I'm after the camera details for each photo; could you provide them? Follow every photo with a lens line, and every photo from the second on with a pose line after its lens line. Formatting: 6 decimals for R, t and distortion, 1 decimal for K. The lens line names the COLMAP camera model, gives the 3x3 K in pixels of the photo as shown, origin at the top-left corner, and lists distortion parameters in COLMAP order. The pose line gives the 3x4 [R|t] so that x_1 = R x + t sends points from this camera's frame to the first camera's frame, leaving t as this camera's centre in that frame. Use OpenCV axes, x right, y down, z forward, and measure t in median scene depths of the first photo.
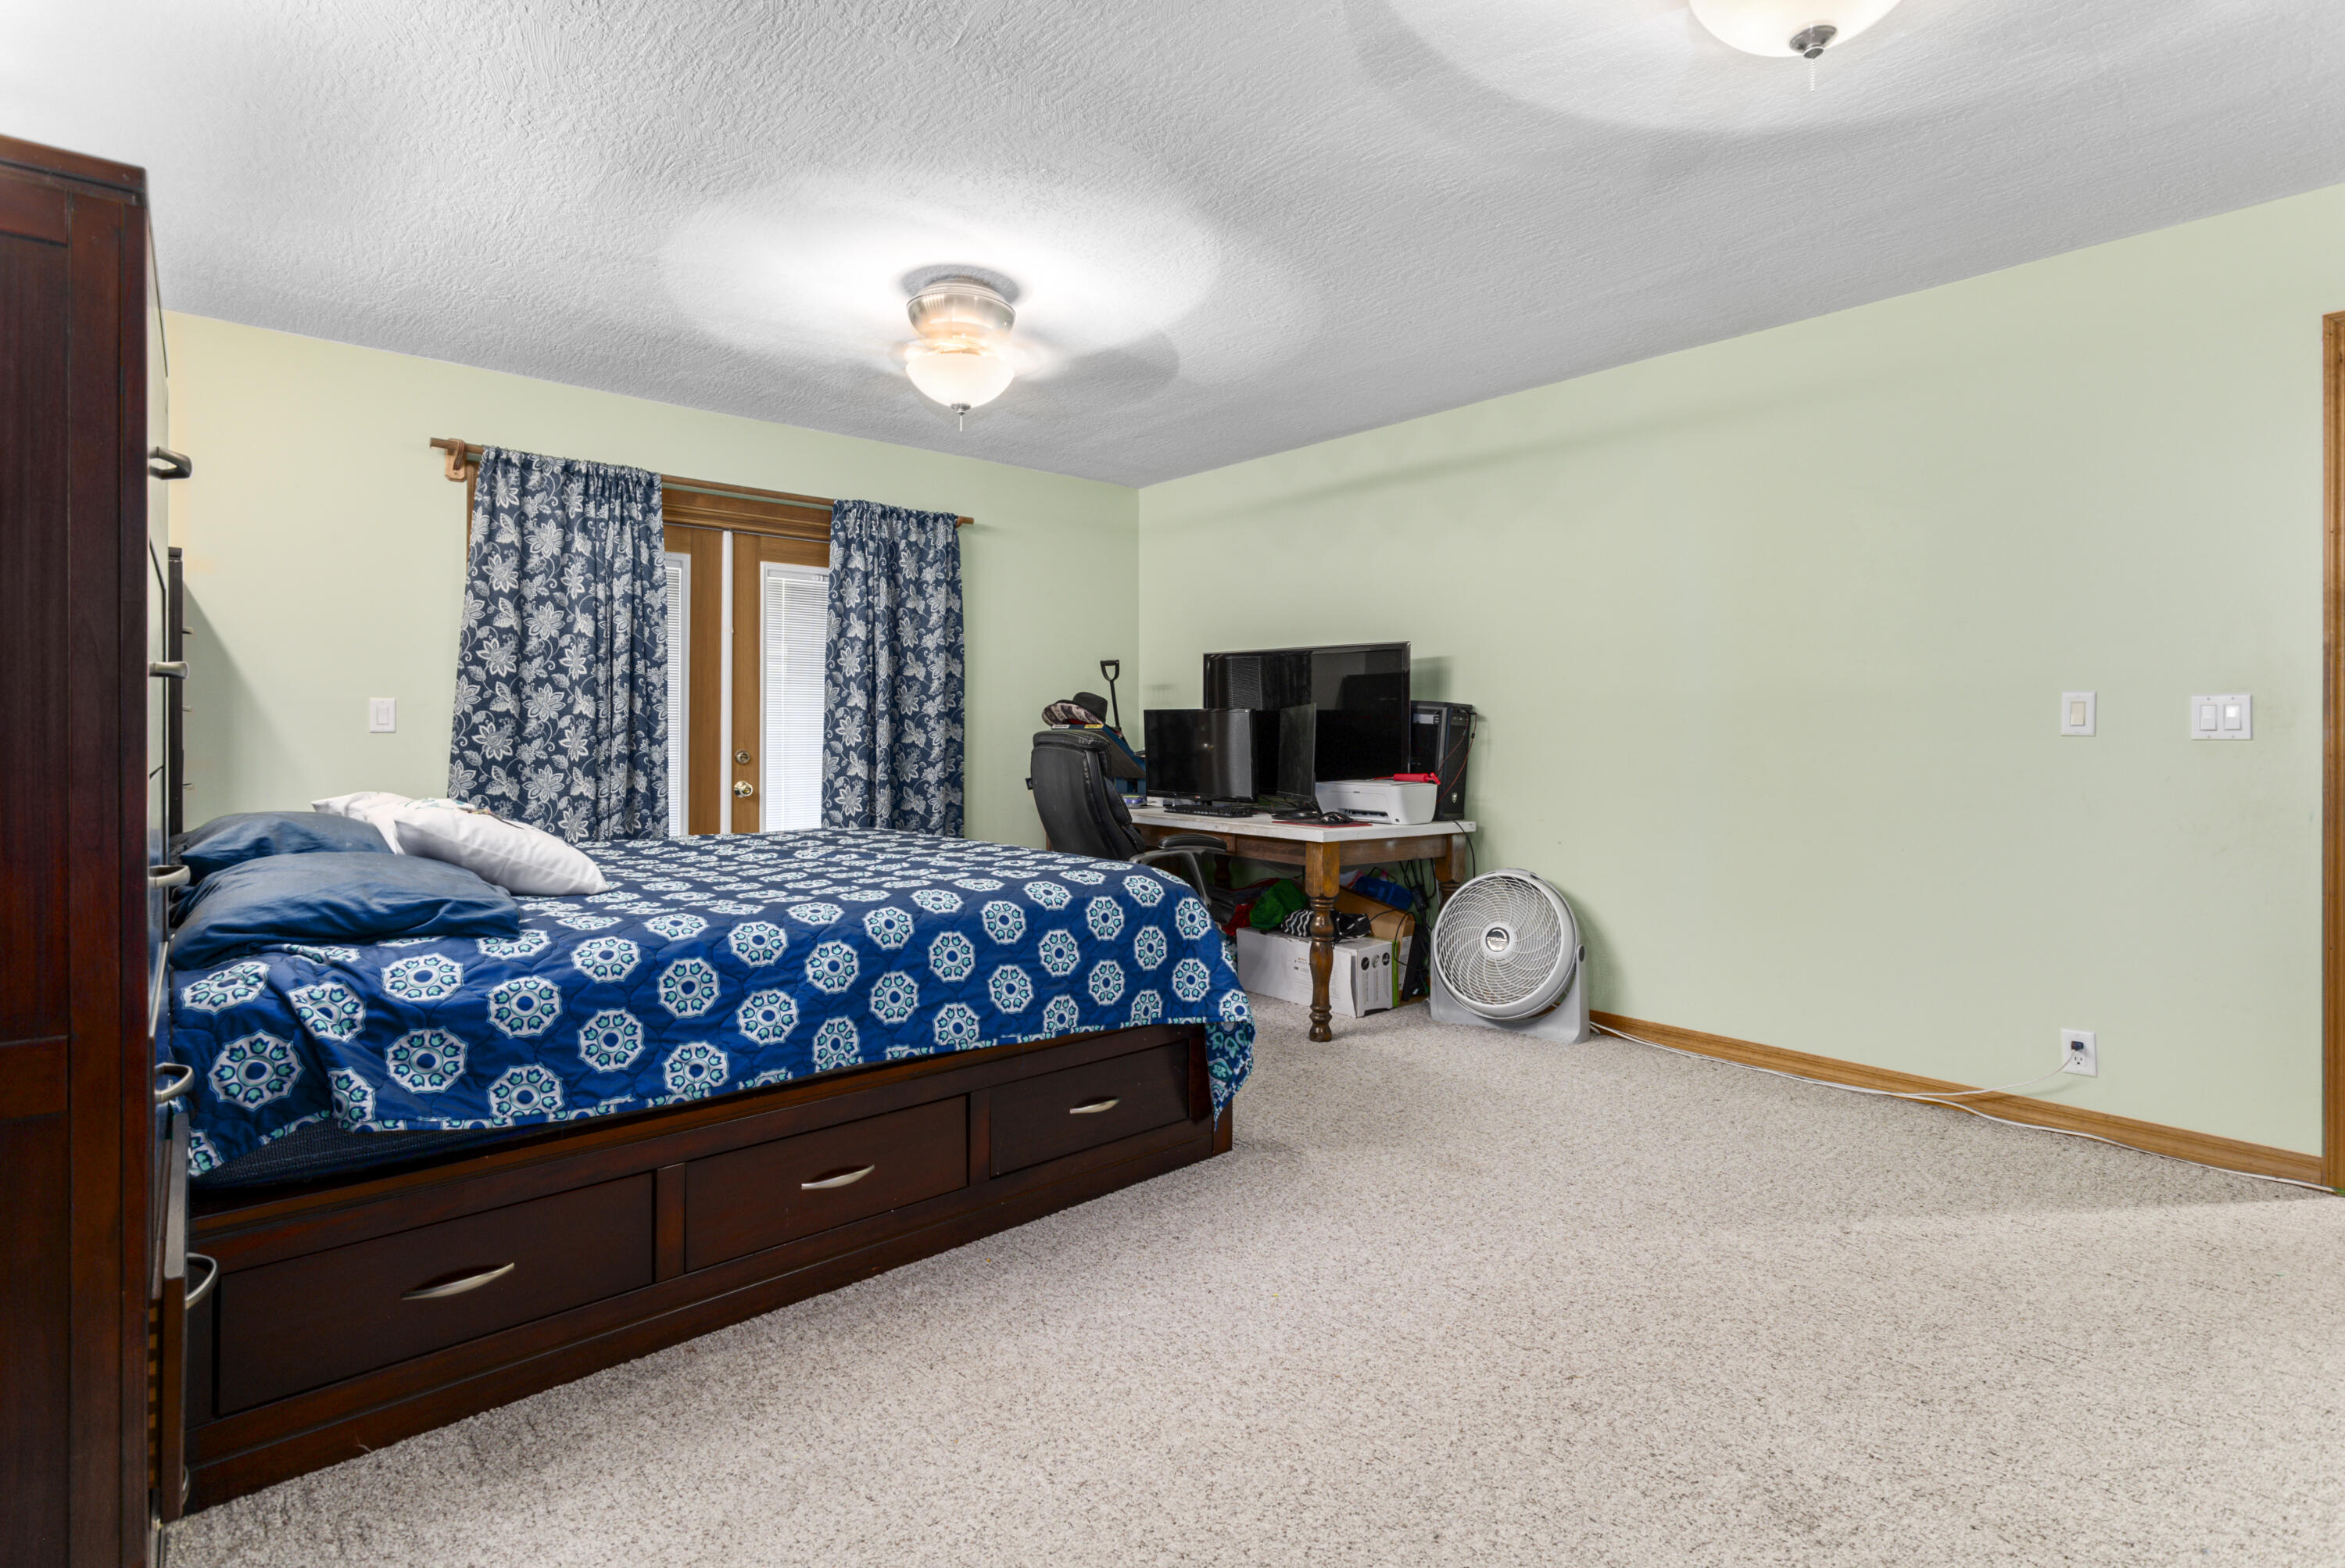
lens RADIAL K [[1122.5, 0, 1216.9], [0, 1122.5, 743.5], [0, 0, 1]] dist [0.002996, 0.000470]
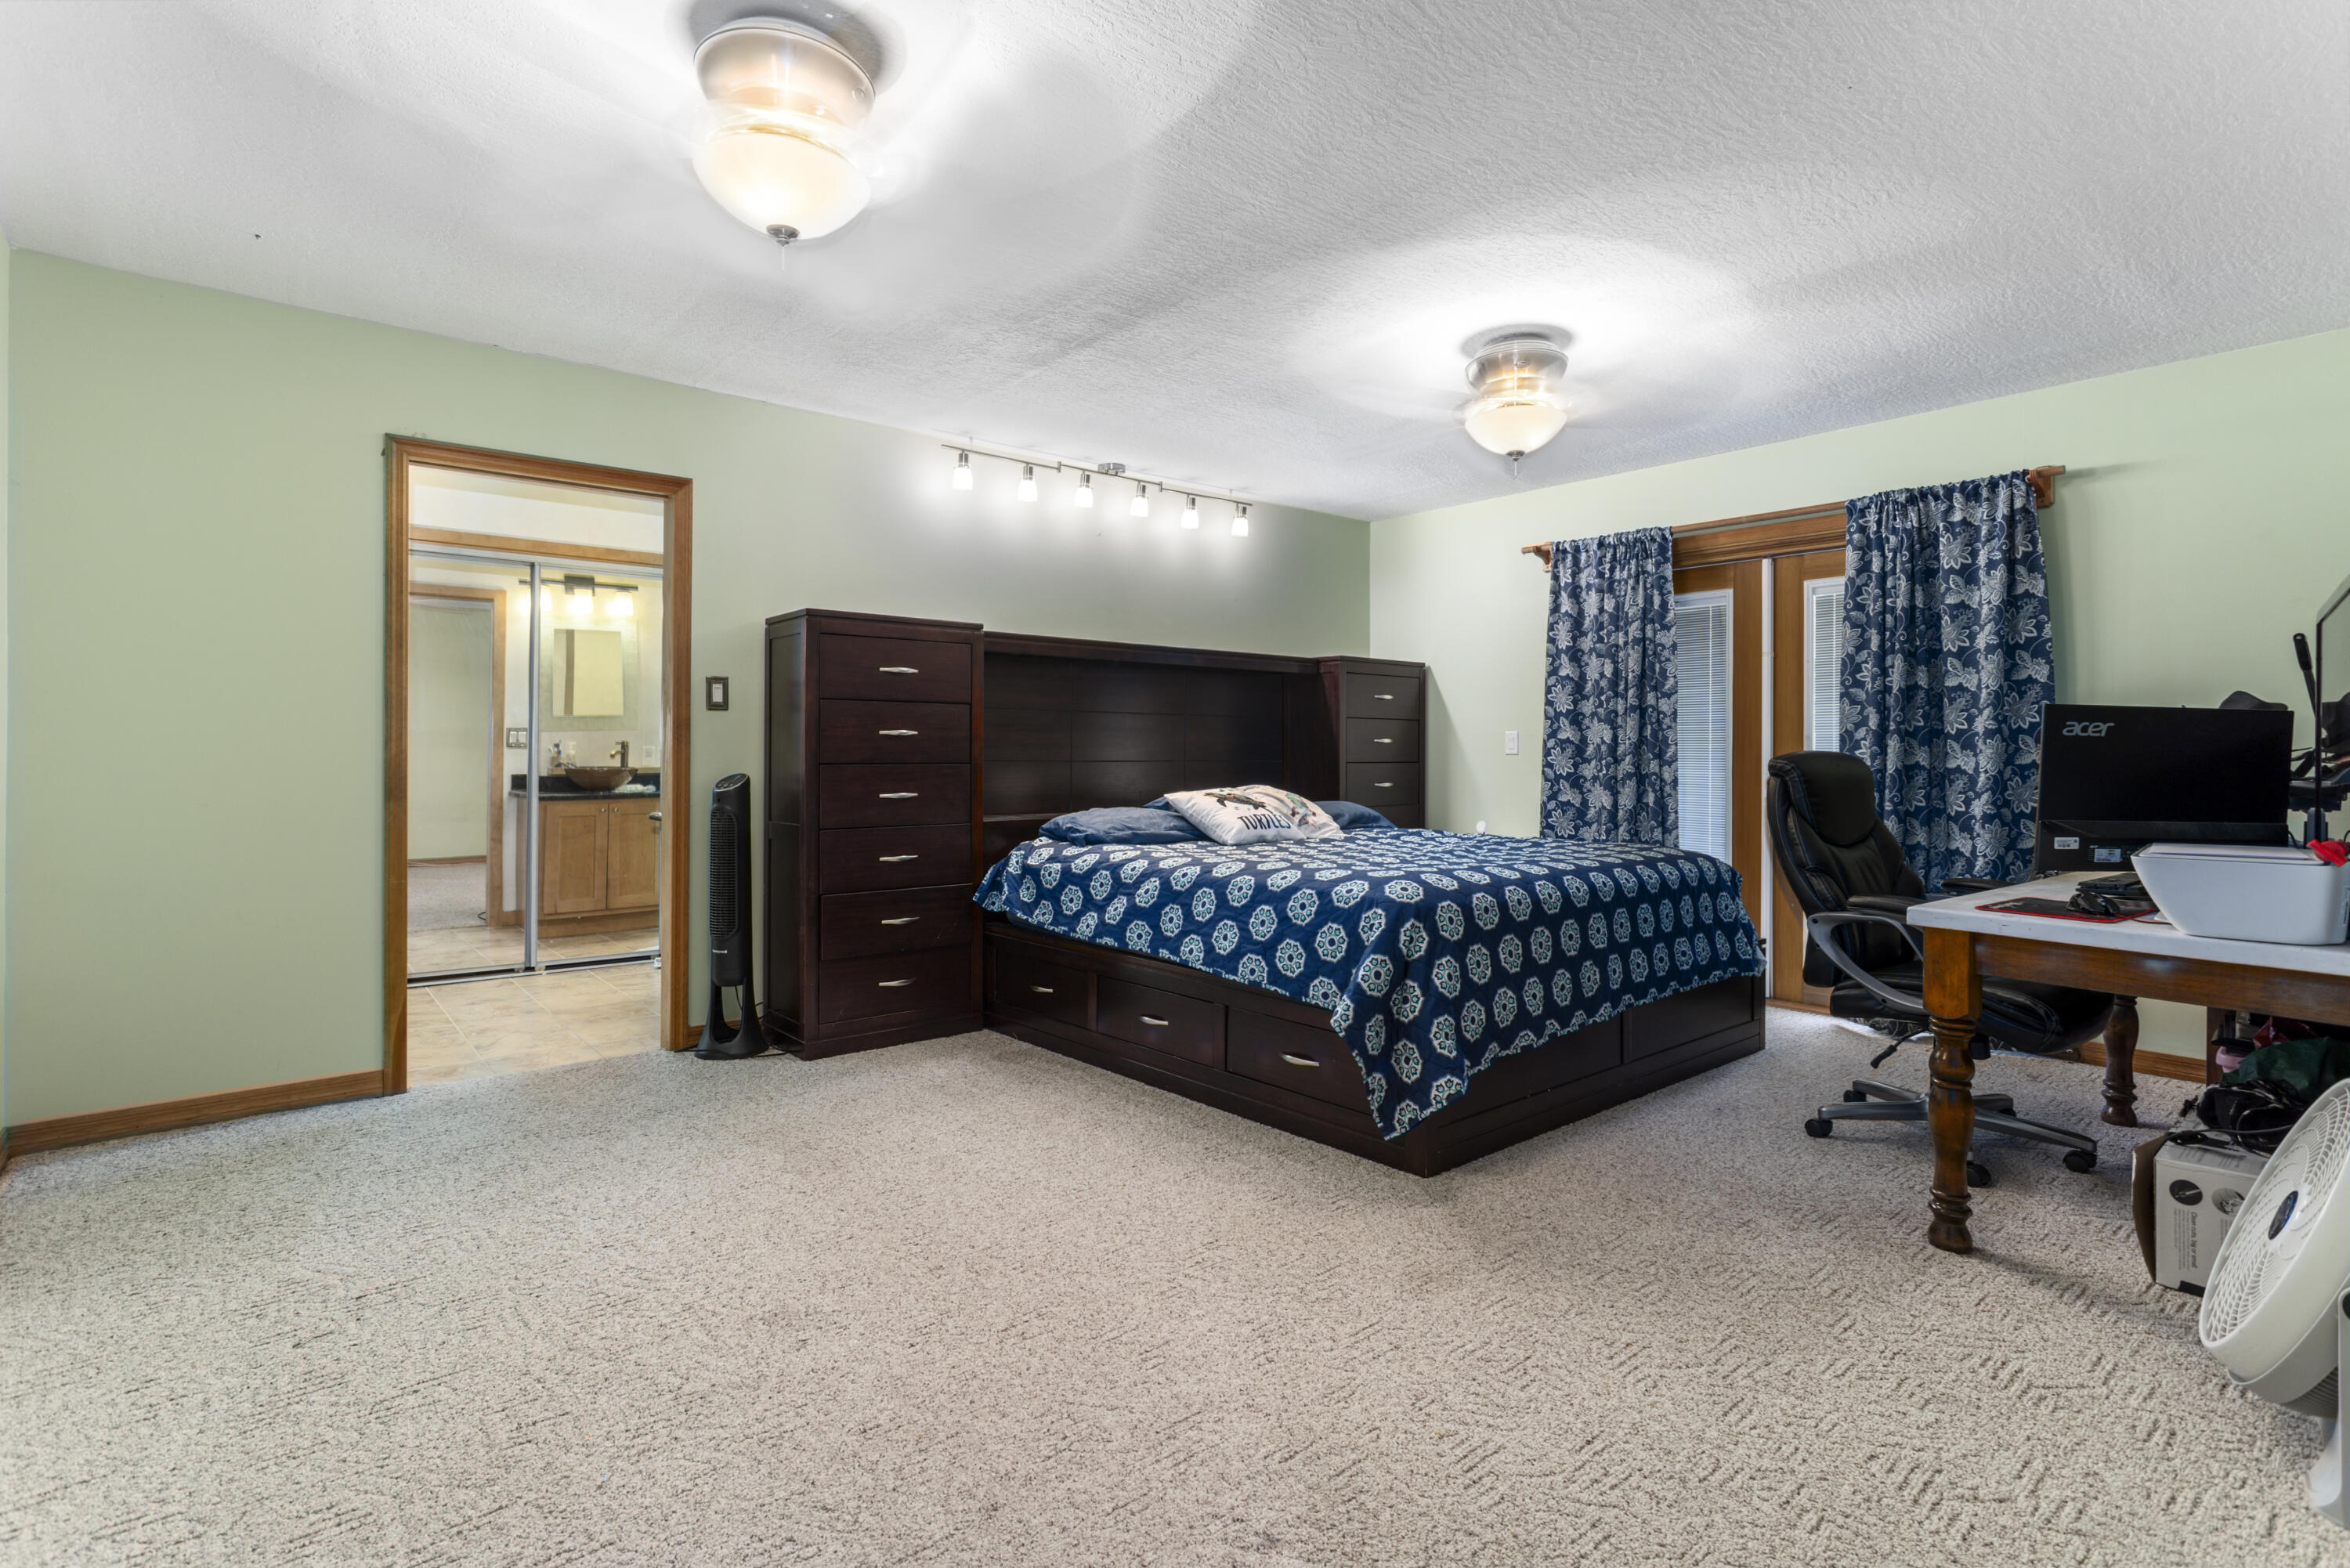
lens RADIAL K [[1124.8, 0, 1177.2], [0, 1124.8, 761.8], [0, 0, 1]] dist [0.002996, 0.000470]
pose [[-0.020967, 0.006126, -0.999761, 0.683891], [-0.011831, 0.999910, 0.006375, -0.003926], [0.999710, 0.011961, -0.020892, 0.548027]]
